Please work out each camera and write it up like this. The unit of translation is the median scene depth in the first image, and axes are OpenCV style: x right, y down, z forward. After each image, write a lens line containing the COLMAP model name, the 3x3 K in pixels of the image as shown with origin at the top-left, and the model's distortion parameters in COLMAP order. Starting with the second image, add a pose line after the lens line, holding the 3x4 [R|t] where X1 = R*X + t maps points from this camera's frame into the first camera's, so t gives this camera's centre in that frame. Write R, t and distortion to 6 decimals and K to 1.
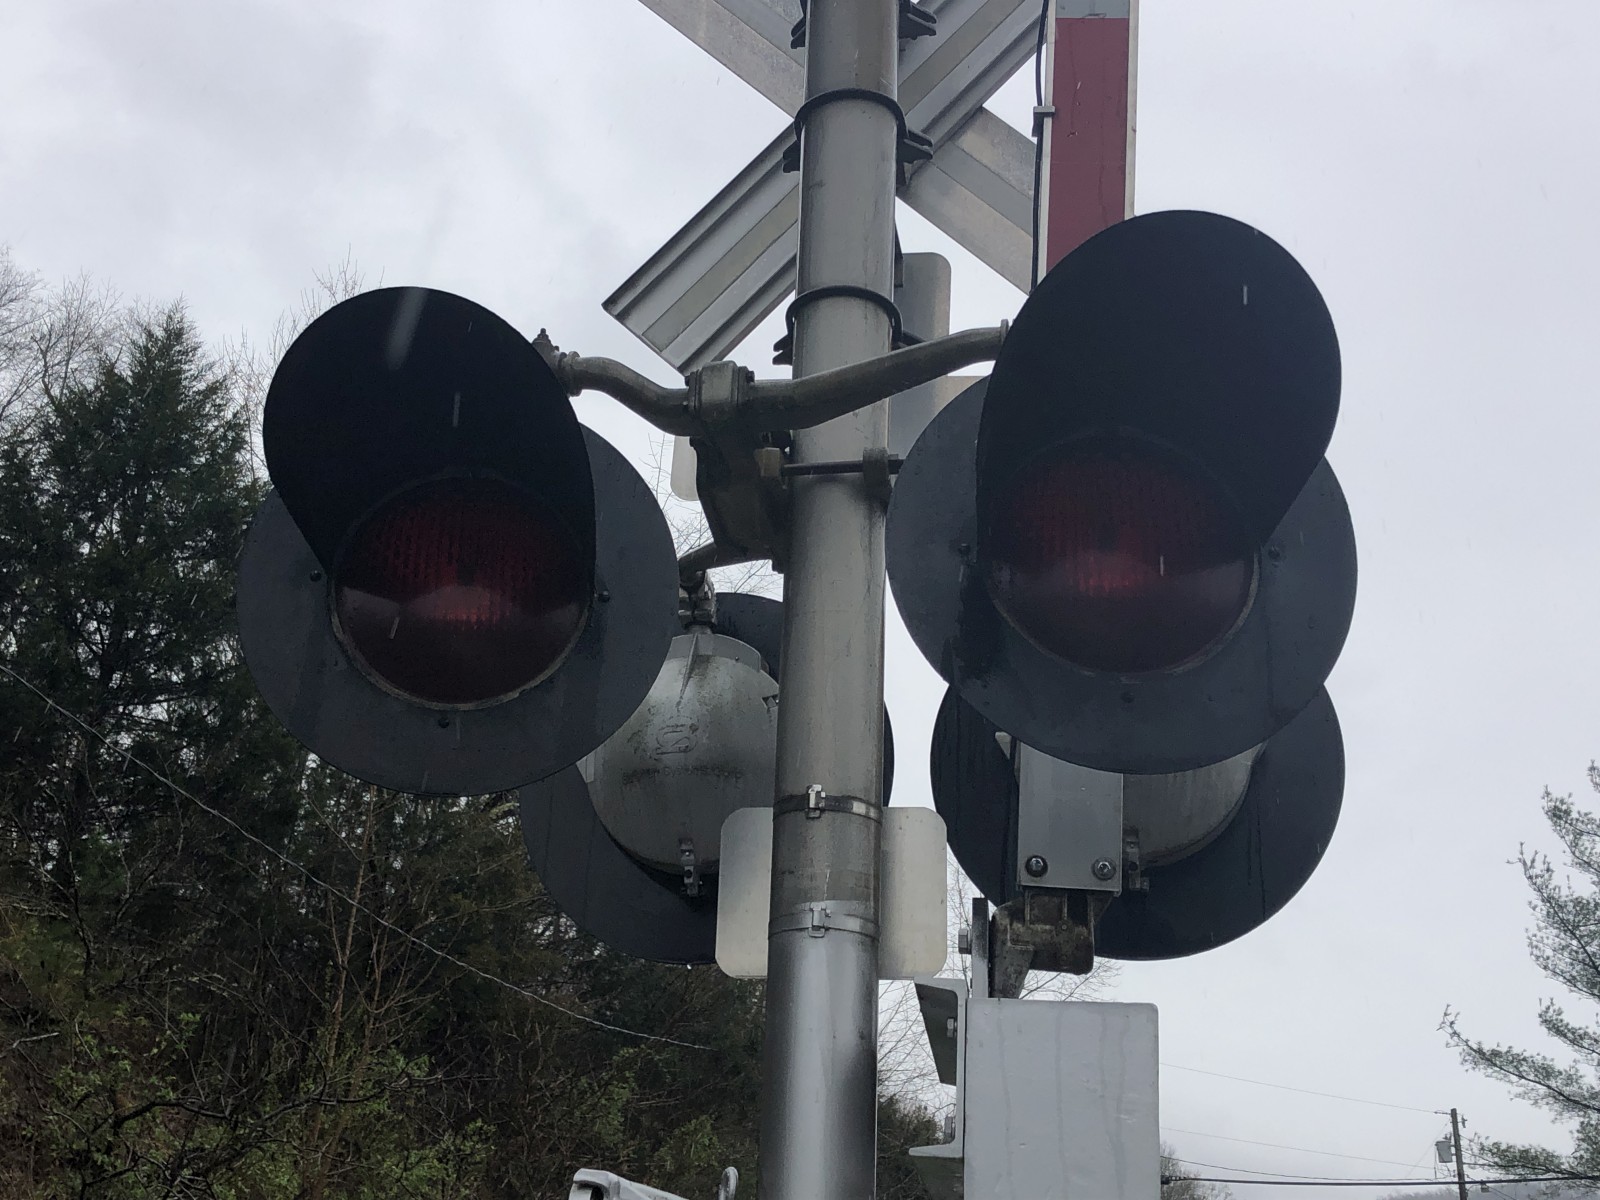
lens RADIAL K [[1893.4, 0, 800.0], [0, 1893.4, 600.0], [0, 0, 1]] dist [0.007023, 0.004983]
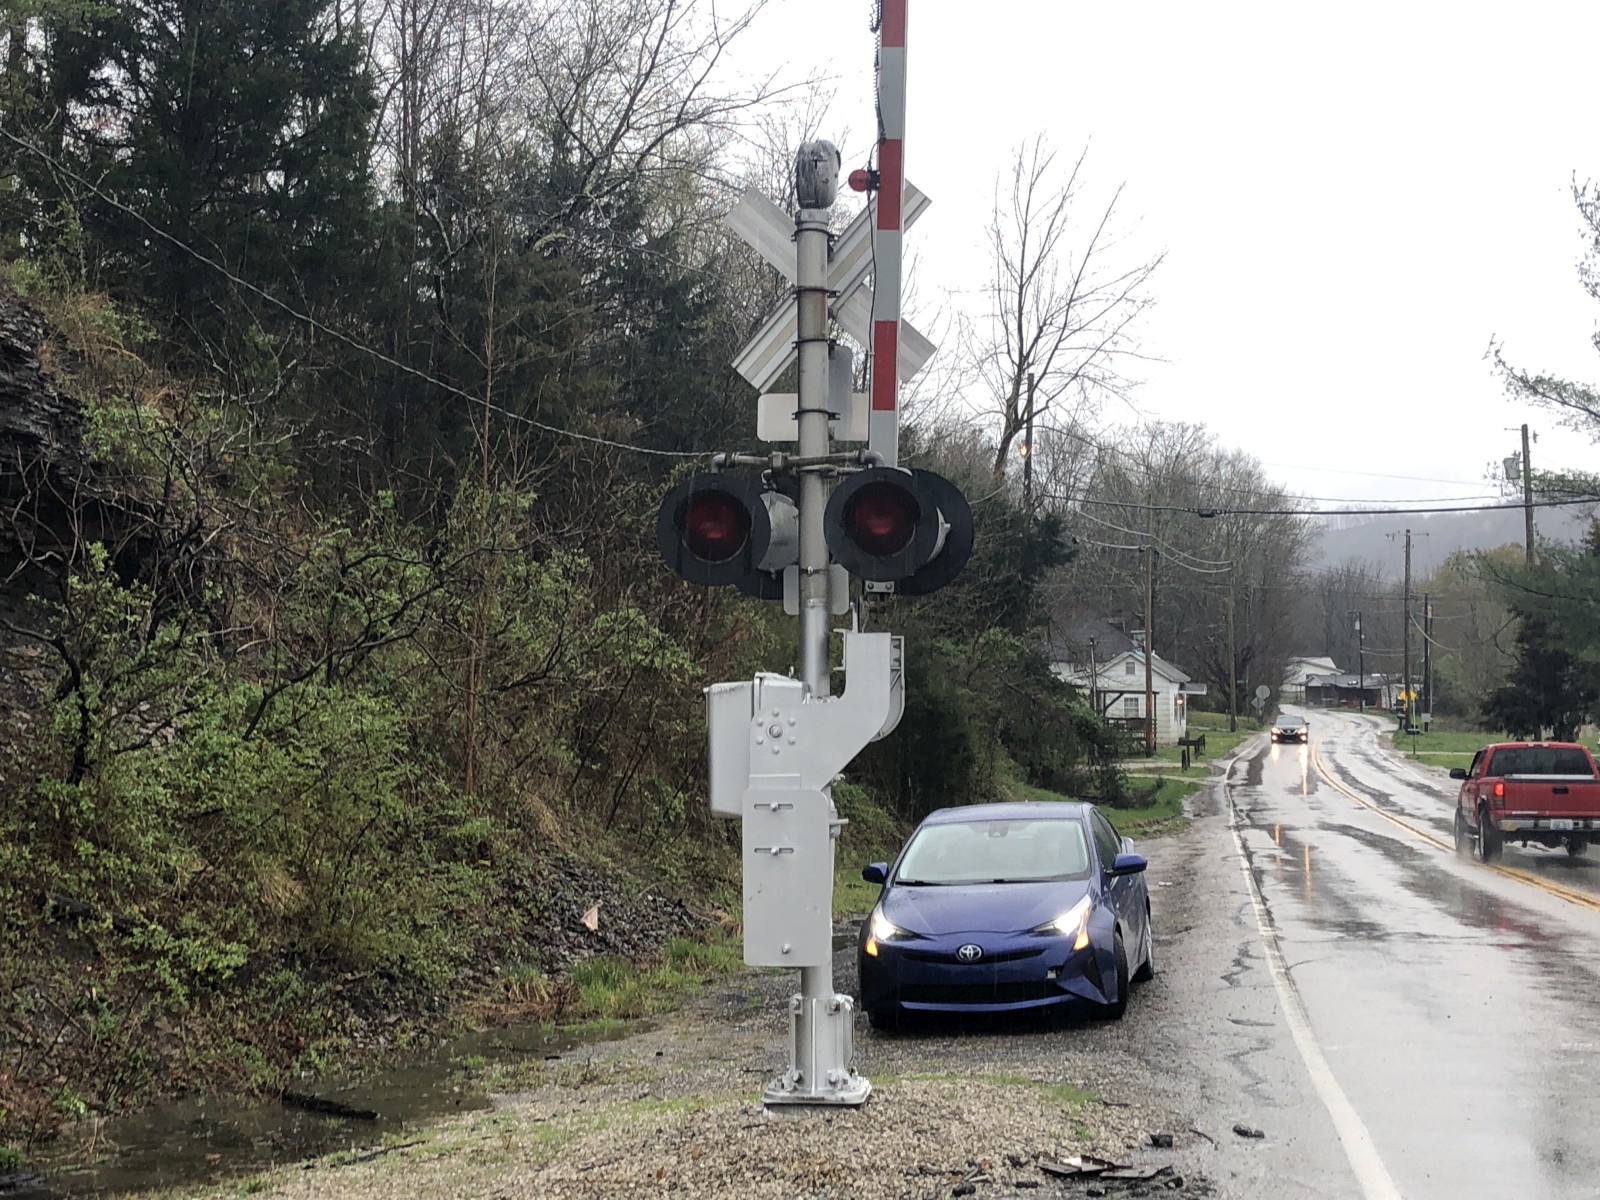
lens RADIAL K [[2399.3, 0, 800.0], [0, 2399.3, 600.0], [0, 0, 1]] dist [0.019665, 0.050533]
pose [[0.999103, -0.037680, -0.019304, 0.064825], [0.041973, 0.941219, 0.335180, -1.184556], [0.005540, -0.335689, 0.941956, -2.872050]]
